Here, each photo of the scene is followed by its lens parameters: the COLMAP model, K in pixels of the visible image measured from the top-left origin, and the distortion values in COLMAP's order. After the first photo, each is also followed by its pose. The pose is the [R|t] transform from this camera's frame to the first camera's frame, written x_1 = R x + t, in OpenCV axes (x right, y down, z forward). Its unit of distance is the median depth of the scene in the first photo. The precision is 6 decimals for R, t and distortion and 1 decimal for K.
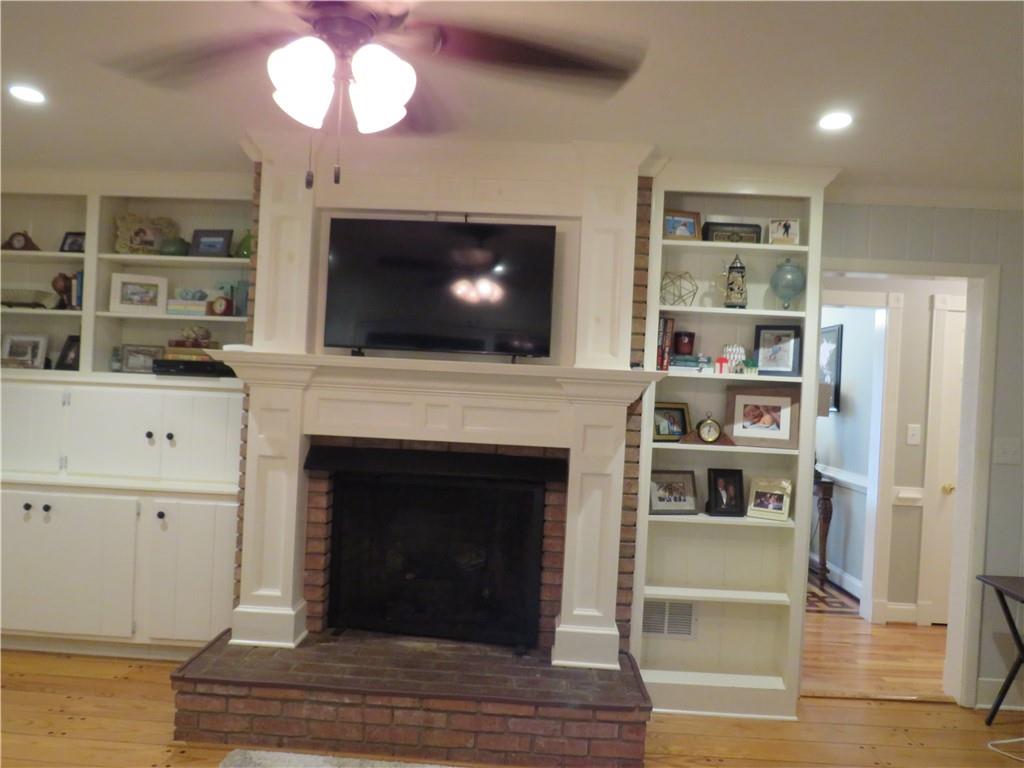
lens RADIAL K [[735.1, 0, 512.5], [0, 735.1, 384.0], [0, 0, 1]] dist [-0.025041, 0.004685]
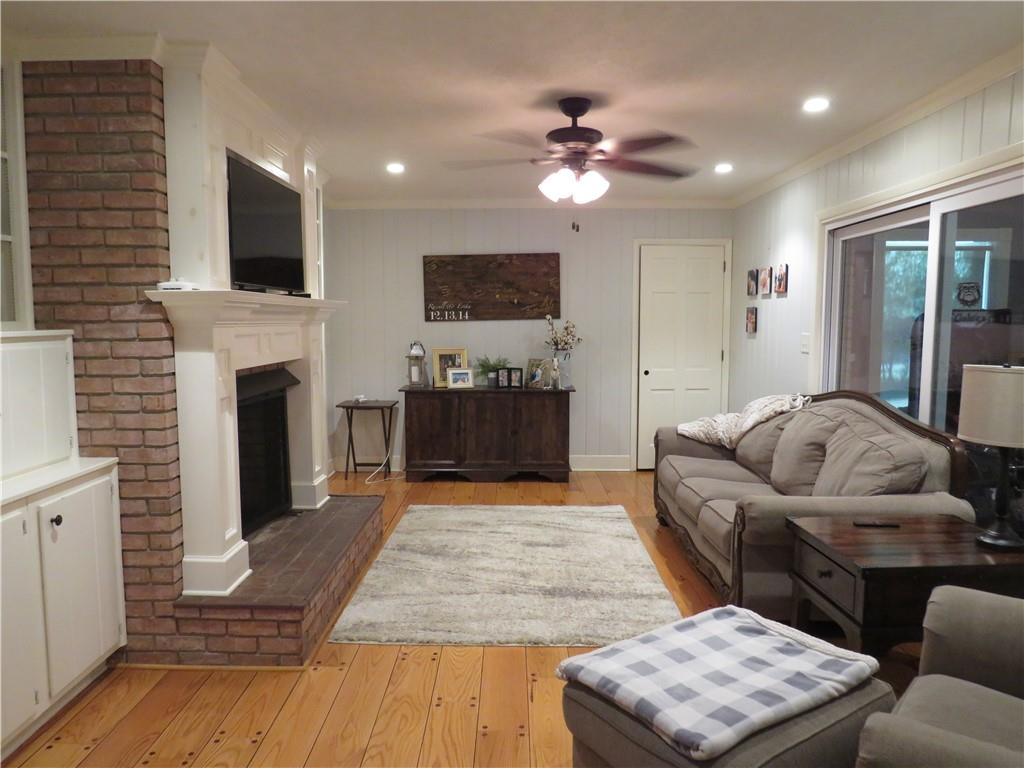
lens RADIAL K [[735.1, 0, 515.6], [0, 735.1, 384.8], [0, 0, 1]] dist [-0.025041, 0.004685]
pose [[-0.036949, -0.136575, 0.989940, -1.151565], [-0.003122, 0.990628, 0.136554, -0.047083], [-0.999312, 0.001955, -0.037029, 0.569432]]
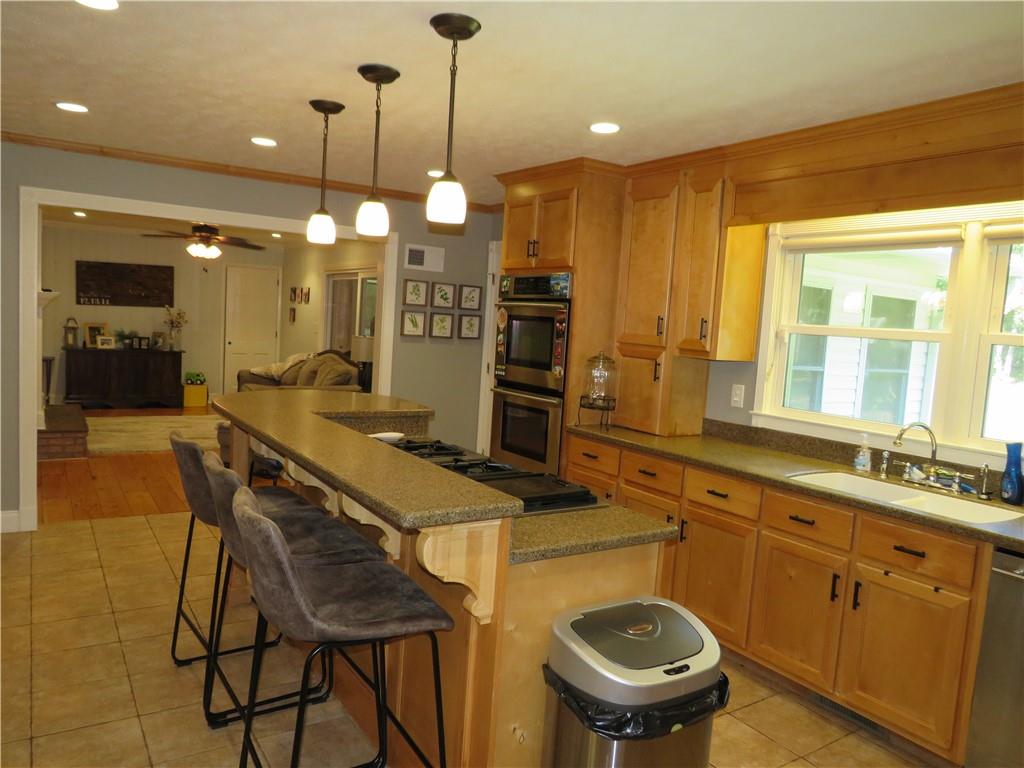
lens RADIAL K [[735.1, 0, 511.6], [0, 735.1, 381.7], [0, 0, 1]] dist [-0.025041, 0.004685]
pose [[-0.565509, -0.149303, 0.811115, -2.506774], [-0.086466, 0.988791, 0.121724, -0.140085], [-0.820197, -0.001298, -0.572080, 0.957818]]
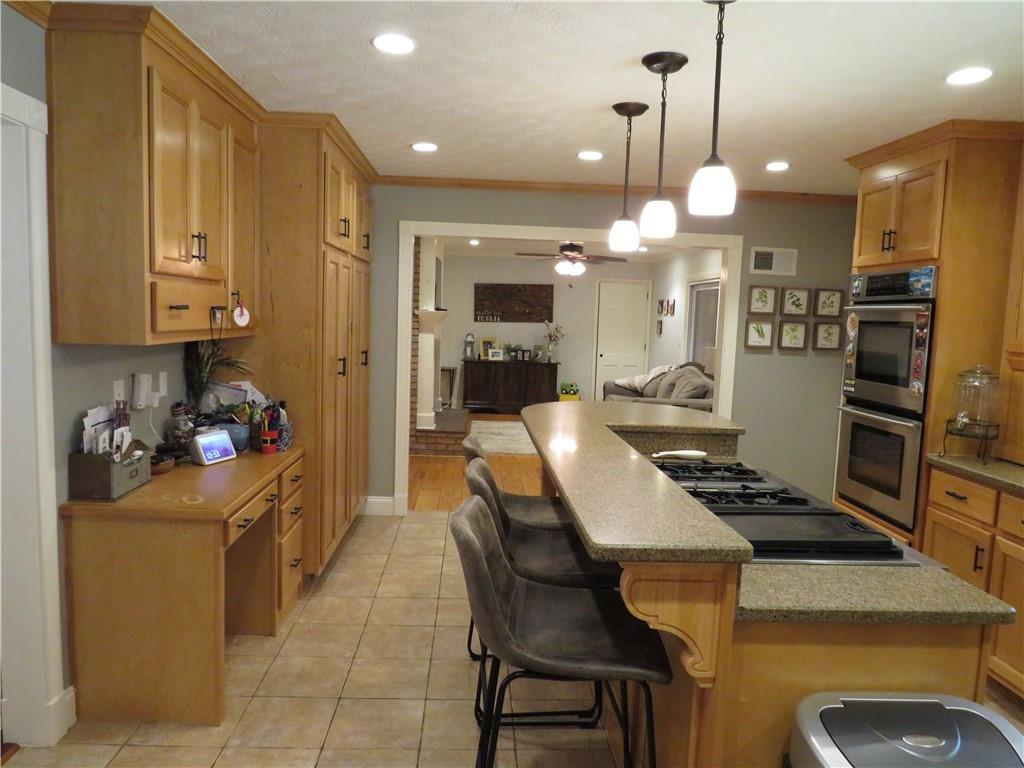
lens RADIAL K [[735.1, 0, 505.9], [0, 735.1, 382.5], [0, 0, 1]] dist [-0.025041, 0.004685]
pose [[-0.070445, -0.141321, 0.987454, -2.491715], [-0.037451, 0.989590, 0.138955, -0.139051], [-0.996812, -0.027193, -0.075004, 0.825822]]
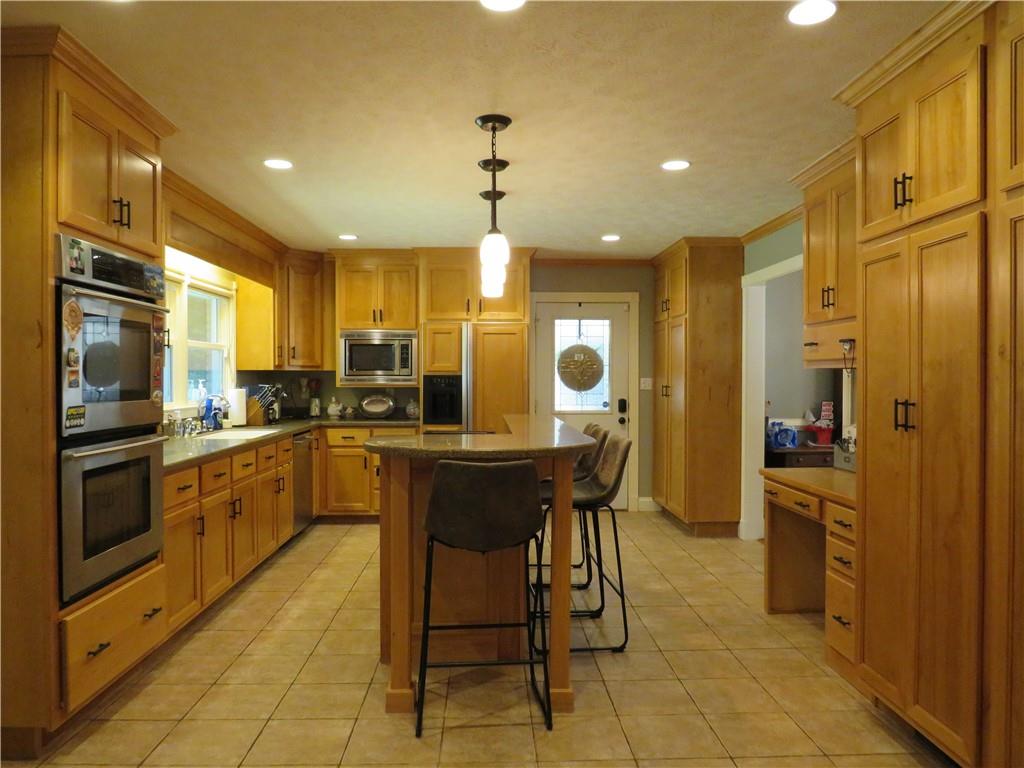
lens RADIAL K [[735.1, 0, 514.7], [0, 735.1, 382.9], [0, 0, 1]] dist [-0.025041, 0.004685]
pose [[0.070937, -0.036462, -0.996814, -0.651041], [0.002983, 0.999335, -0.036342, -0.000899], [0.997476, -0.000396, 0.070999, 0.573073]]
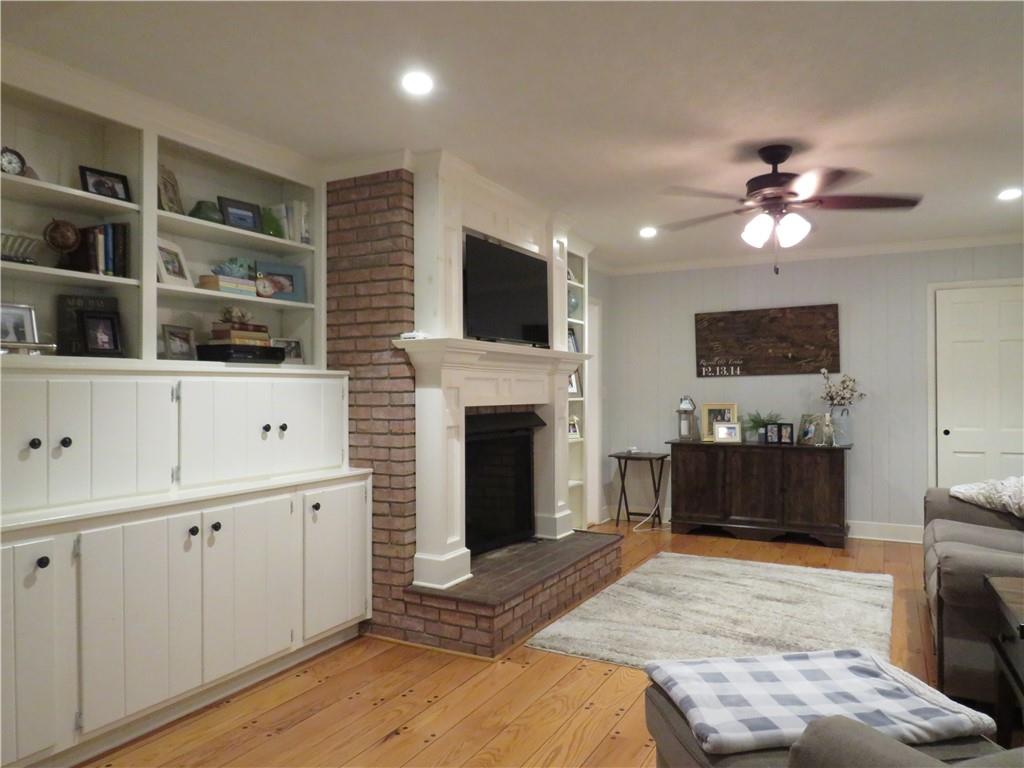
lens RADIAL K [[735.1, 0, 503.7], [0, 735.1, 384.3], [0, 0, 1]] dist [-0.025041, 0.004685]
pose [[0.436136, -0.041089, 0.898942, -1.209908], [0.021776, 0.999146, 0.035104, -0.010107], [-0.899617, 0.004266, 0.436659, 0.347159]]
